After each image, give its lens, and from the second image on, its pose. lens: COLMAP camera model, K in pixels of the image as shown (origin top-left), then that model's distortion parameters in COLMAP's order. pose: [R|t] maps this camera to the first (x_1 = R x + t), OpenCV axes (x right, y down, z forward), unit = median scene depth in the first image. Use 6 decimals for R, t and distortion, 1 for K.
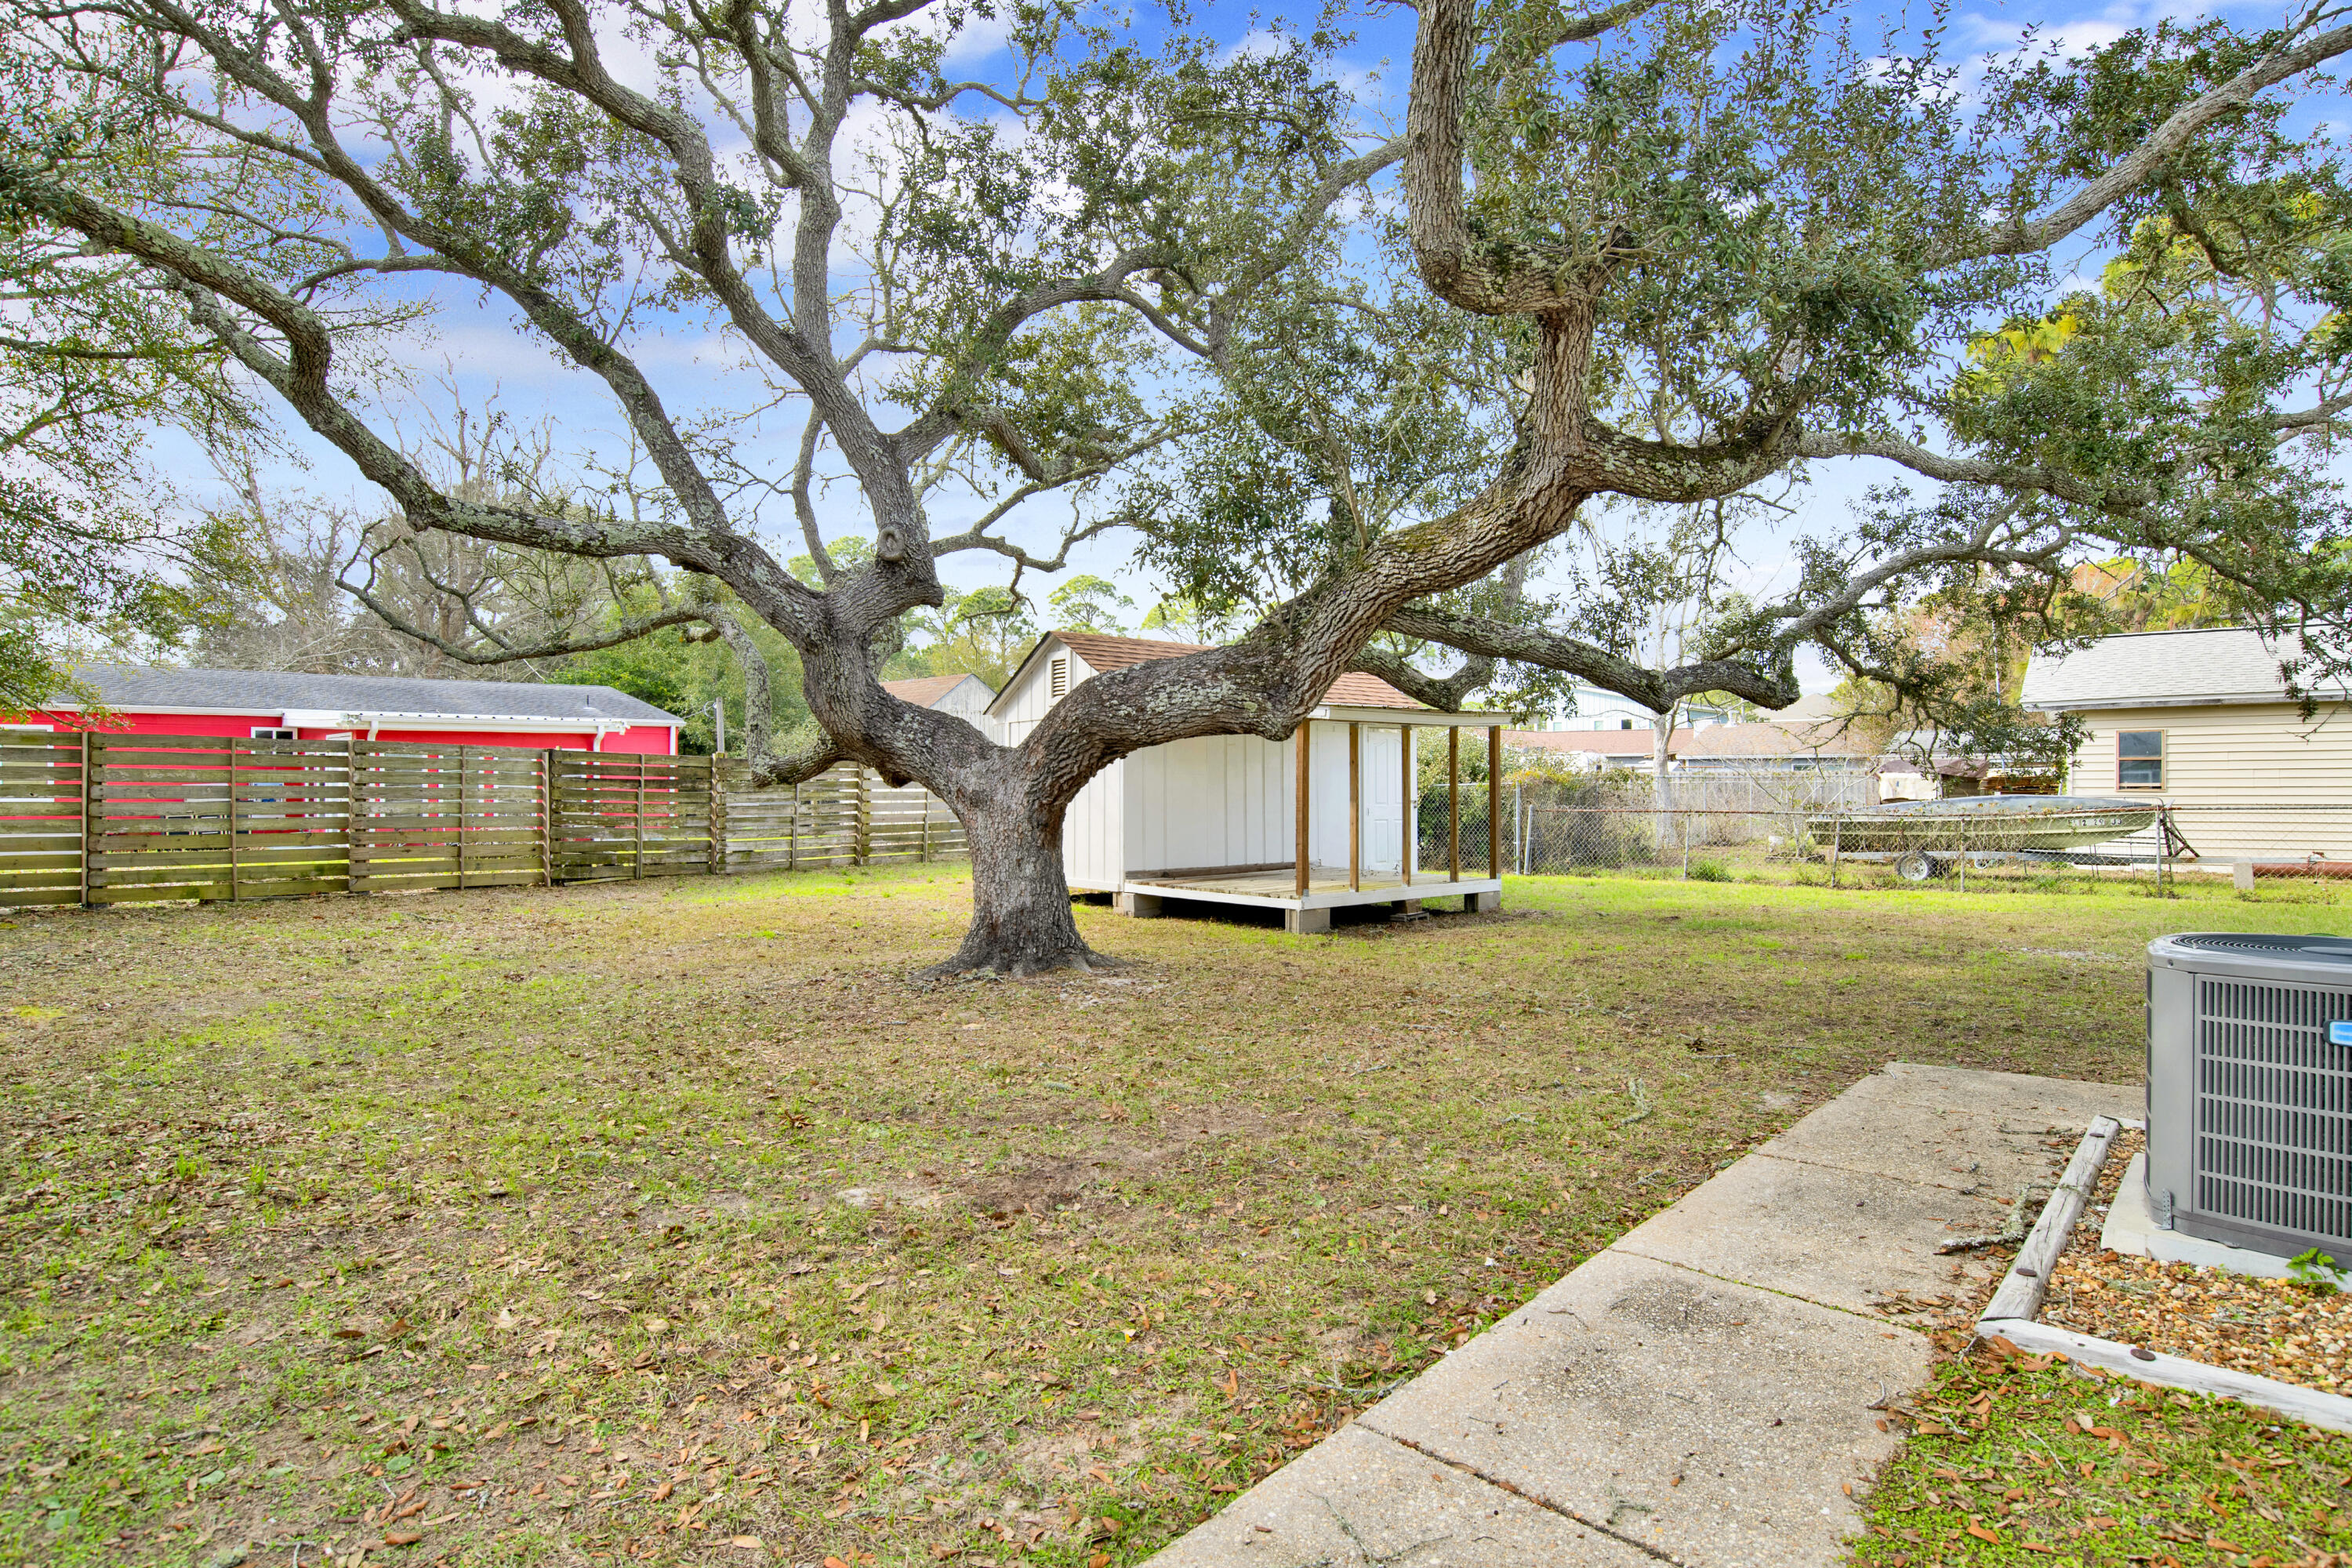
lens RADIAL K [[1292.2, 0, 1176.0], [0, 1292.2, 784.0], [0, 0, 1]] dist [-0.056733, -0.000036]
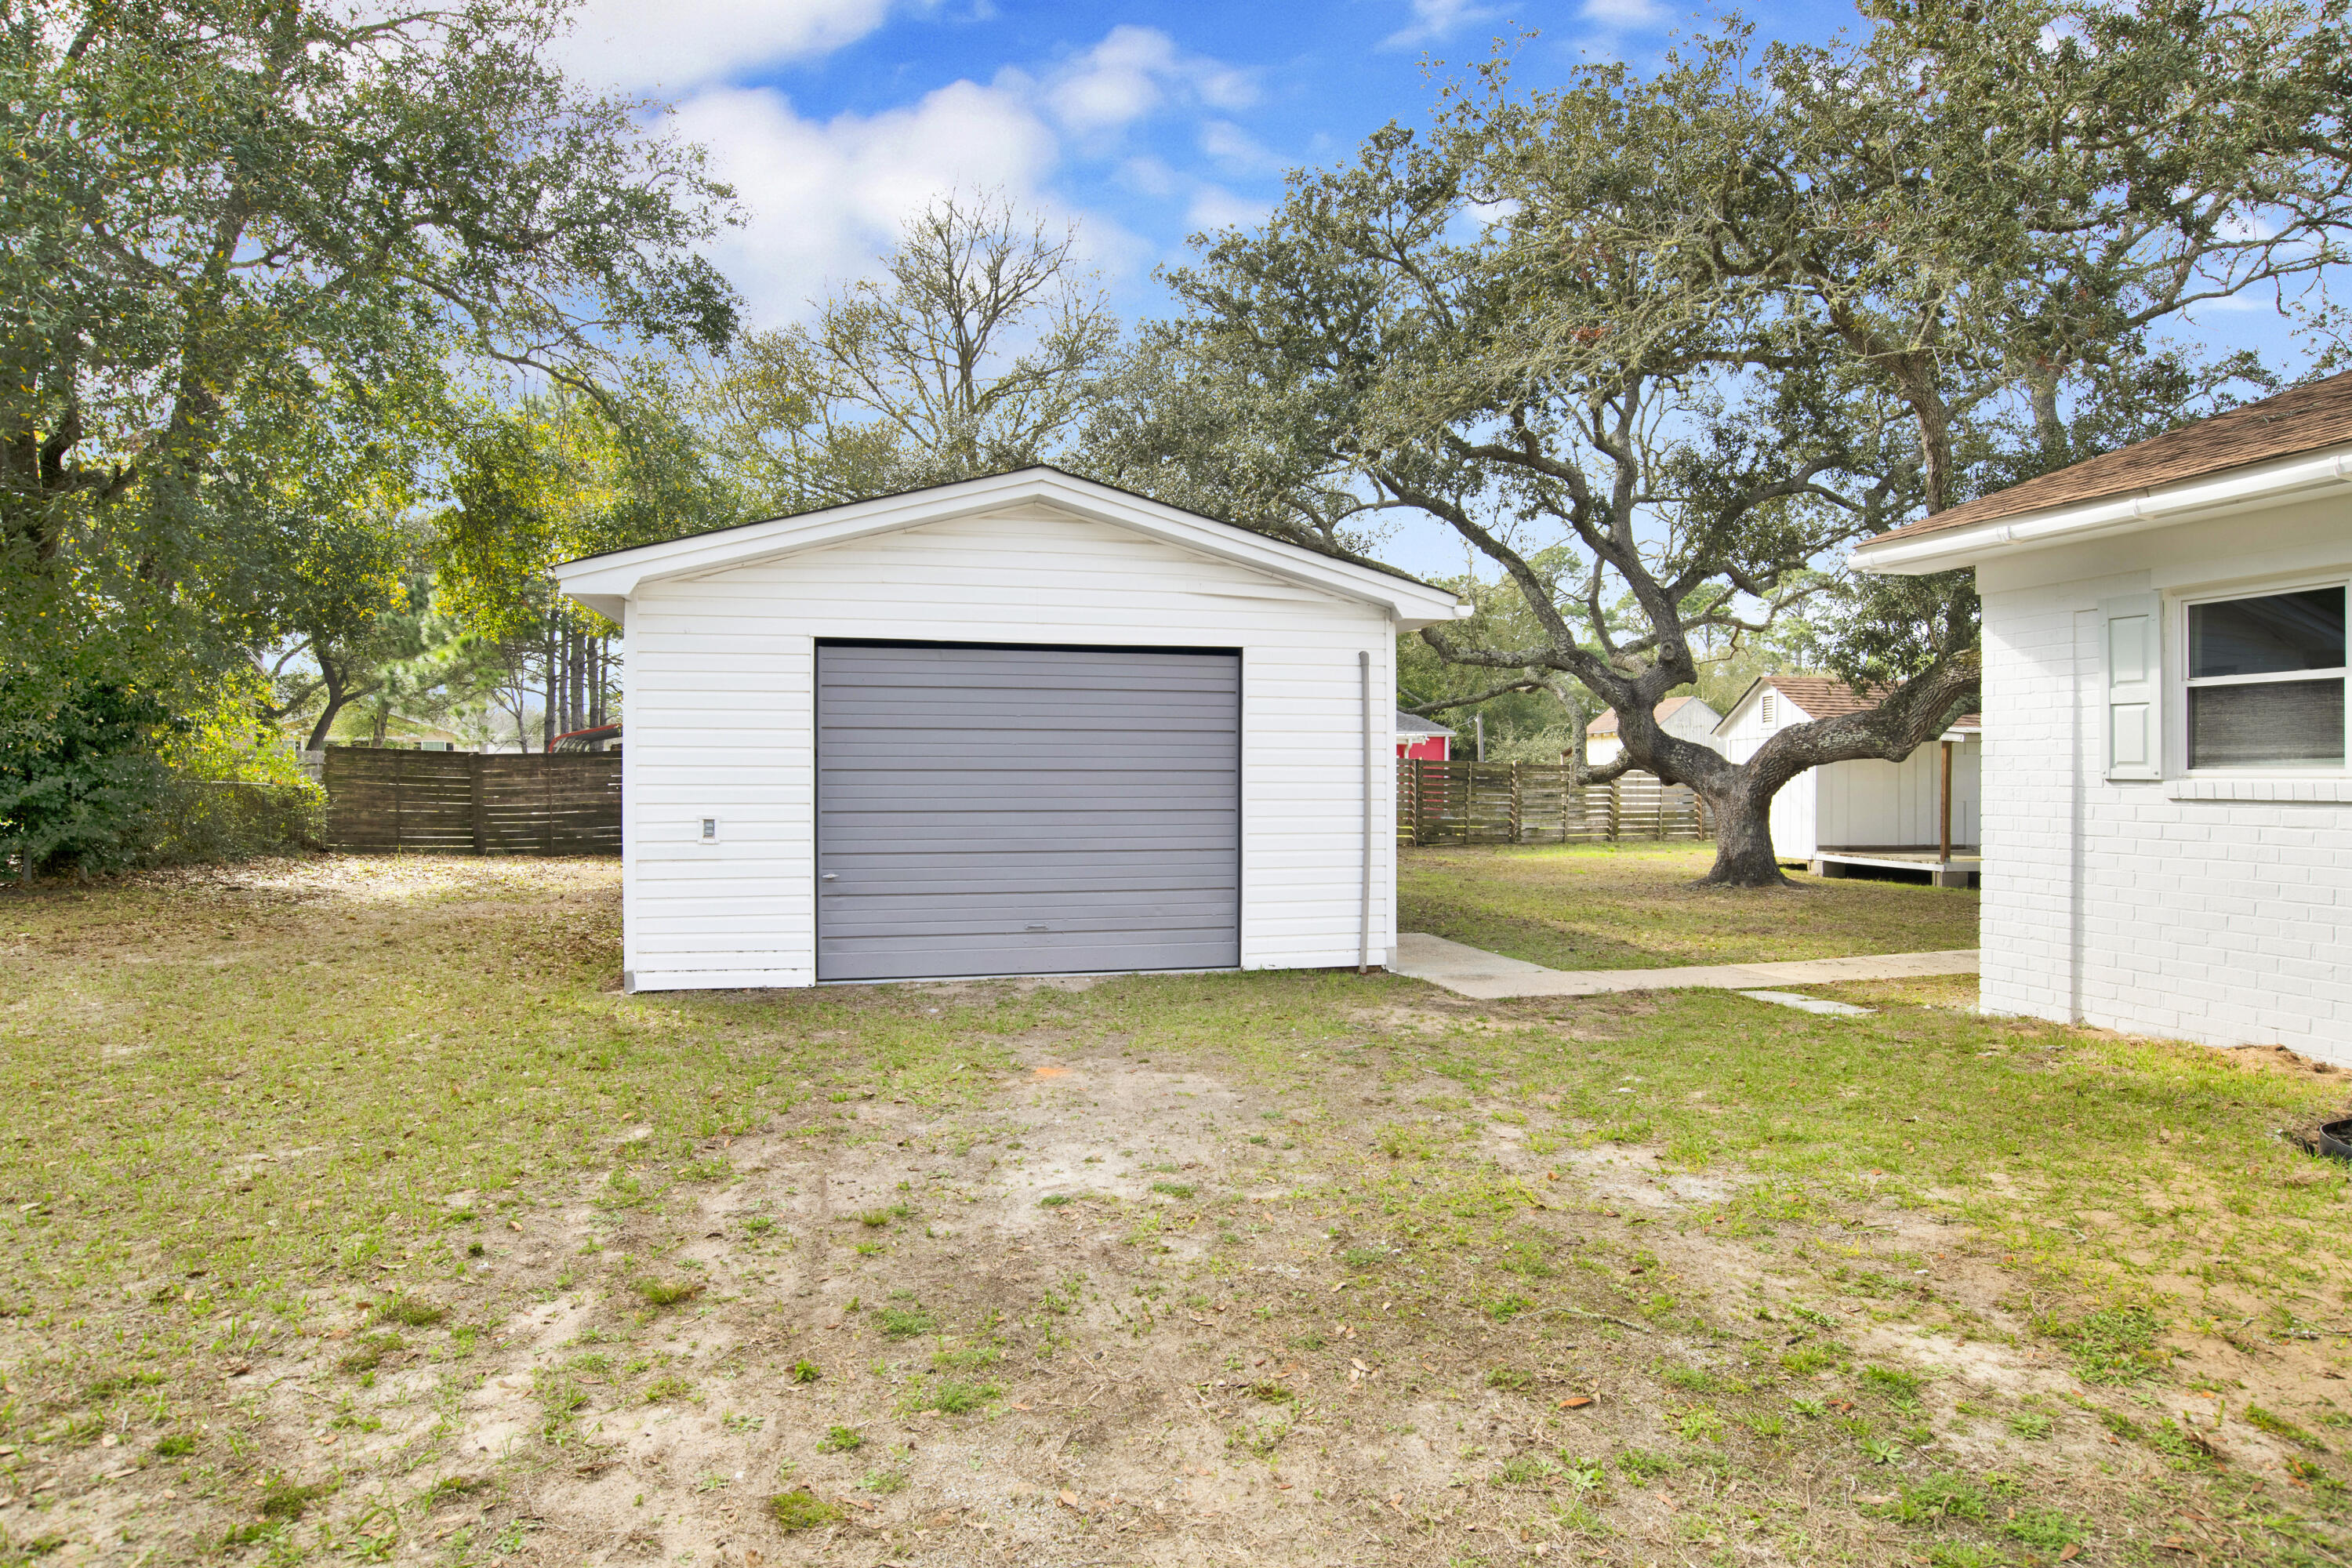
lens RADIAL K [[1292.2, 0, 1176.0], [0, 1292.2, 784.0], [0, 0, 1]] dist [-0.056733, -0.000036]
pose [[0.866581, 0.006235, -0.498997, 0.071292], [-0.004609, 0.999979, 0.004490, -0.004569], [0.499015, -0.001591, 0.866592, -0.825911]]
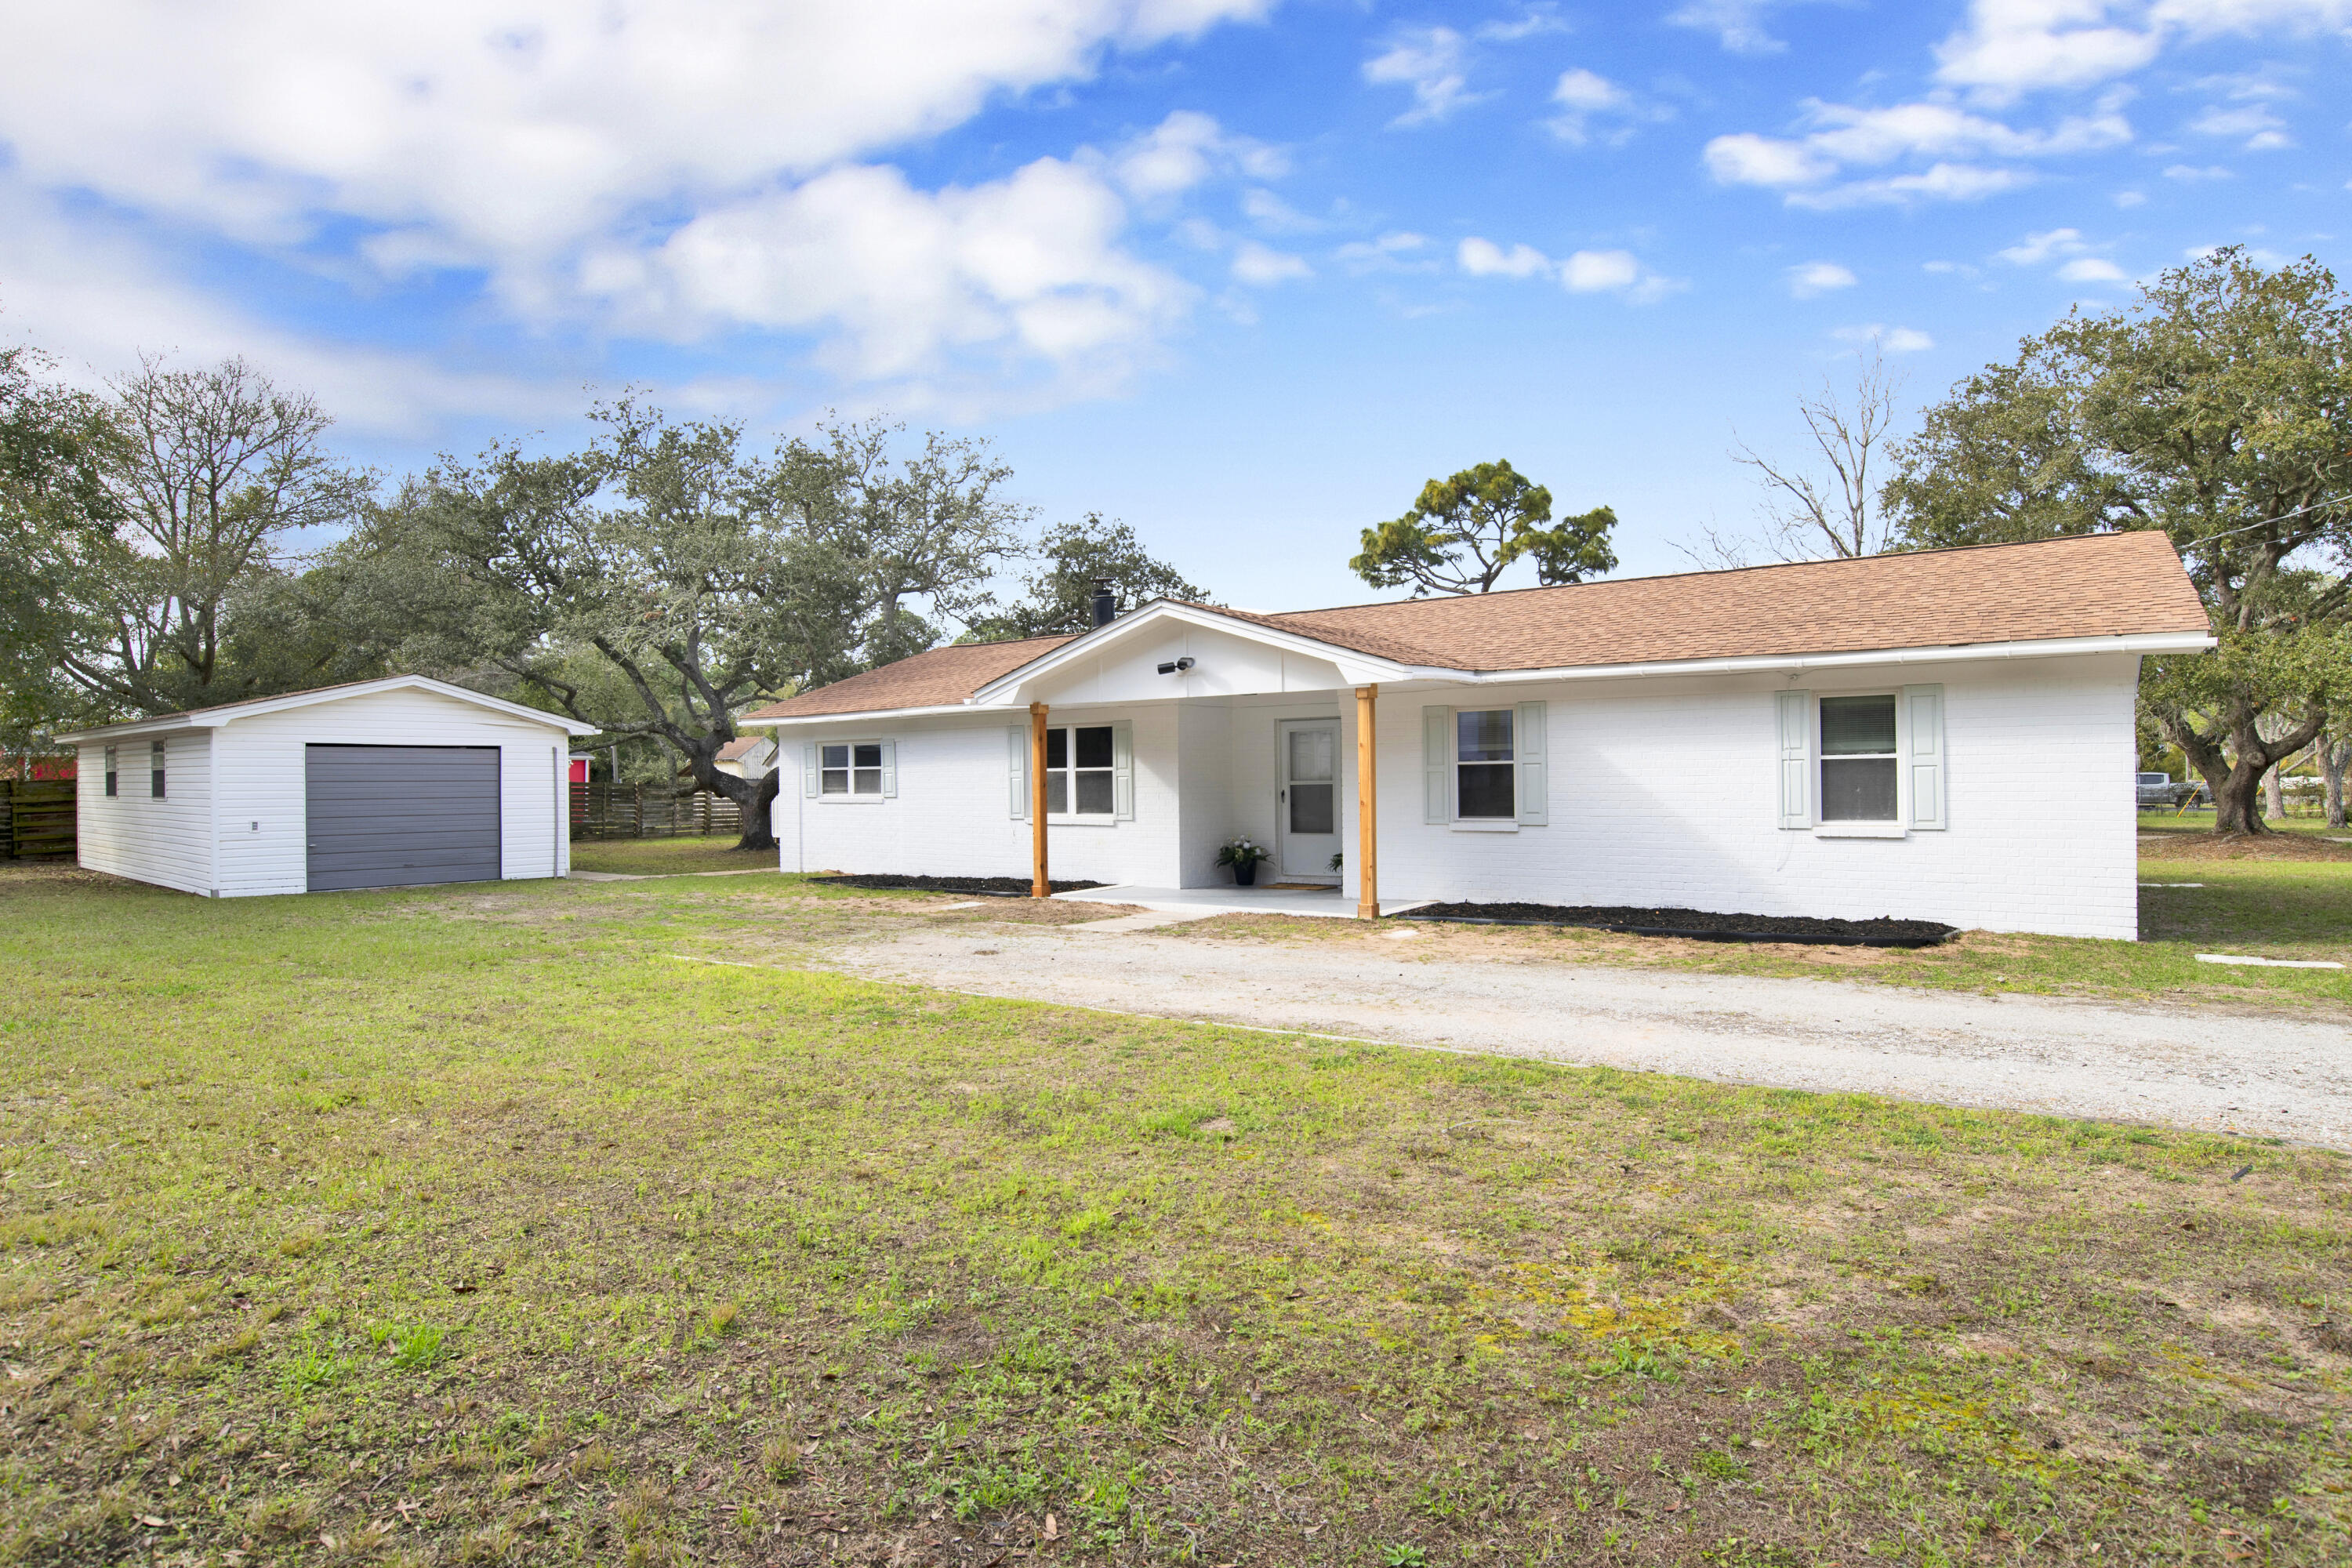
lens RADIAL K [[1292.2, 0, 1176.0], [0, 1292.2, 784.0], [0, 0, 1]] dist [-0.056733, -0.000036]
pose [[0.993083, -0.006251, 0.117251, 0.509619], [0.006380, 0.999979, -0.000726, -0.022274], [-0.117244, 0.001469, 0.993102, -2.189446]]
